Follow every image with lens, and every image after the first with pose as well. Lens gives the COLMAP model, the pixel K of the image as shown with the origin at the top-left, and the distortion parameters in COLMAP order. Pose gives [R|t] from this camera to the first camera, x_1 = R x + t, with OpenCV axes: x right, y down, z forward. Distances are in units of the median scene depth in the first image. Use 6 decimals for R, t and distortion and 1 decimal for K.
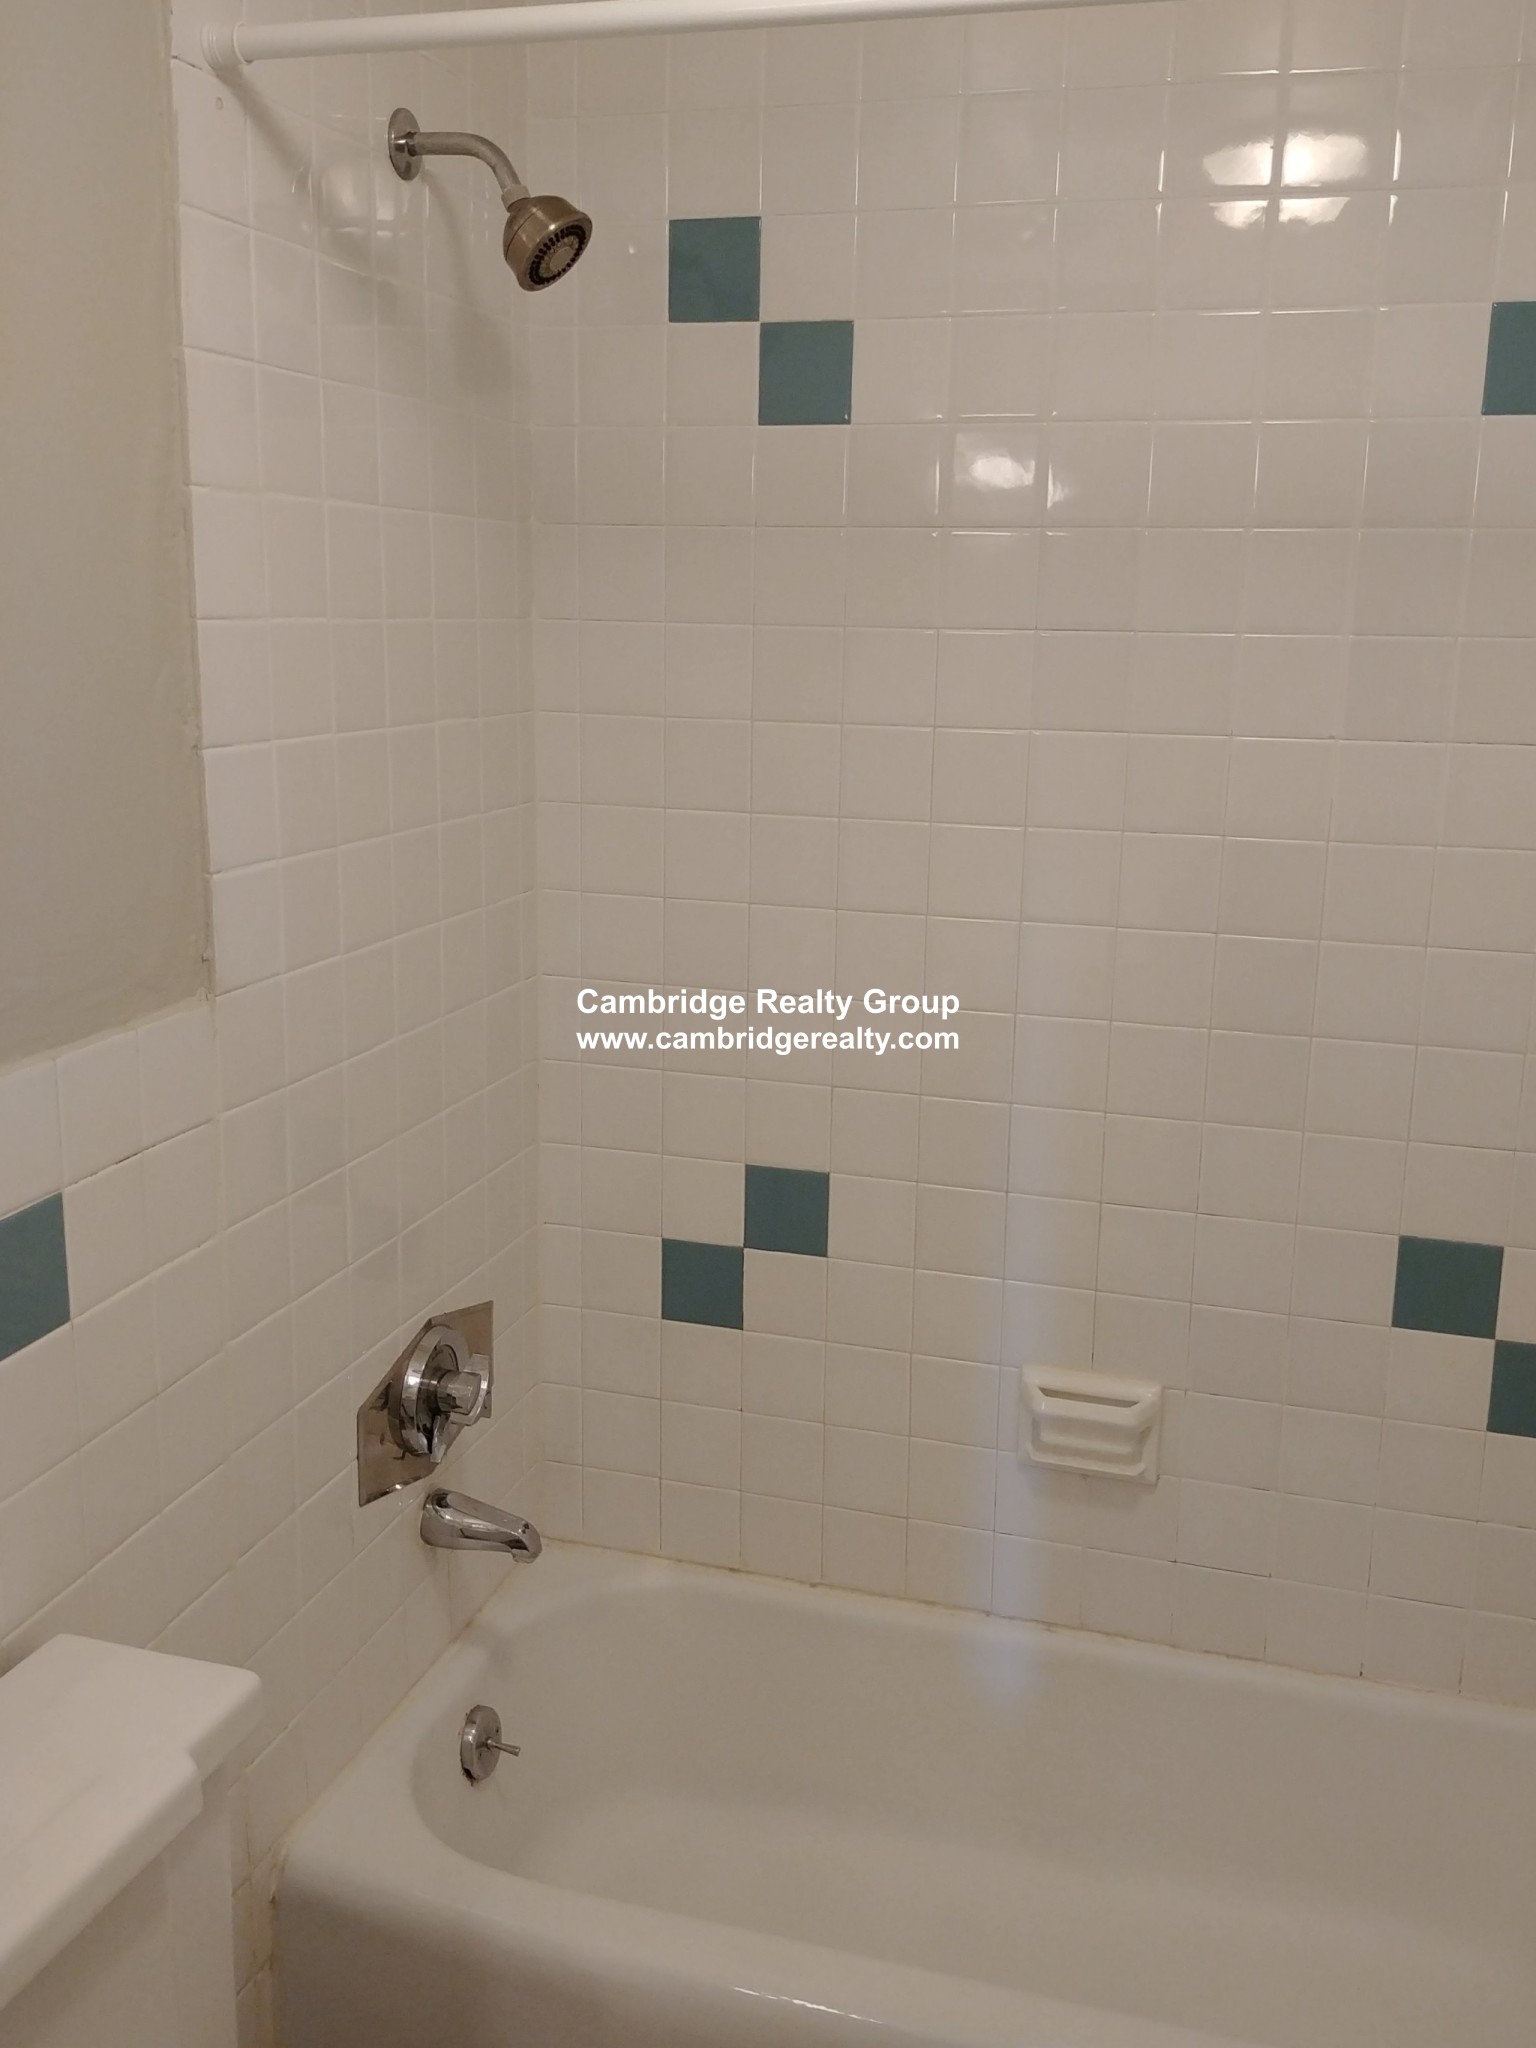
lens RADIAL K [[1904.9, 0, 768.0], [0, 1904.9, 1024.0], [0, 0, 1]] dist [0.092806, -0.128120]
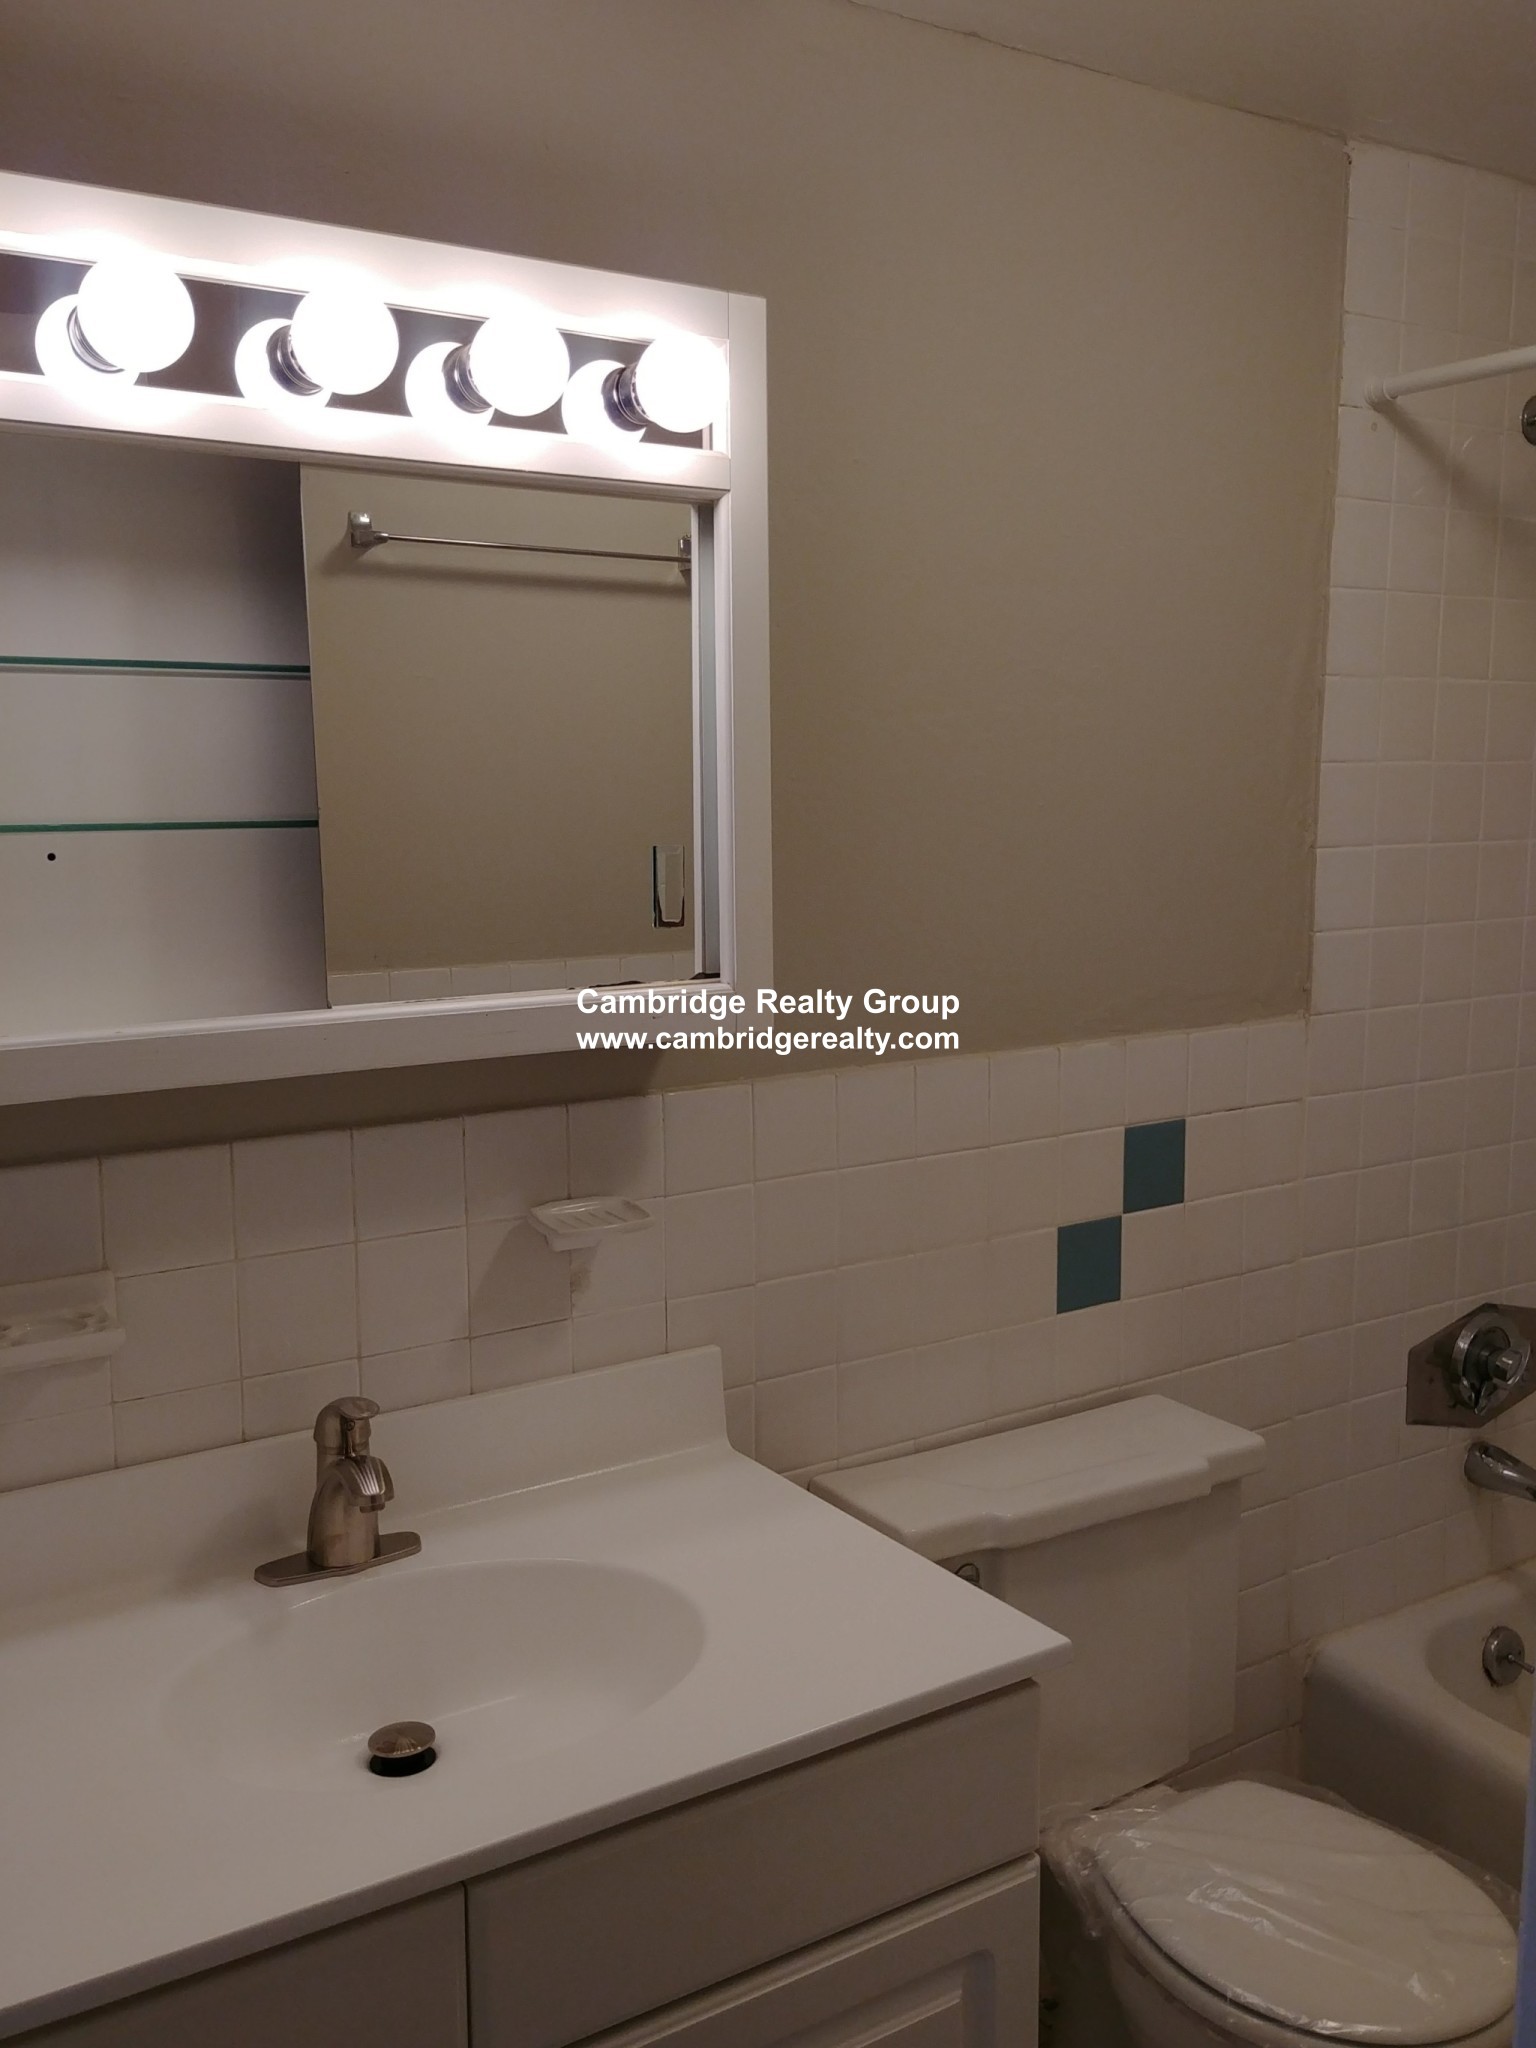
lens RADIAL K [[1904.9, 0, 768.0], [0, 1904.9, 1024.0], [0, 0, 1]] dist [0.092806, -0.128120]
pose [[0.771720, 0.061356, -0.632996, 0.321746], [-0.119565, 0.991584, -0.049656, 0.114659], [0.624622, 0.114005, 0.772561, -0.392859]]
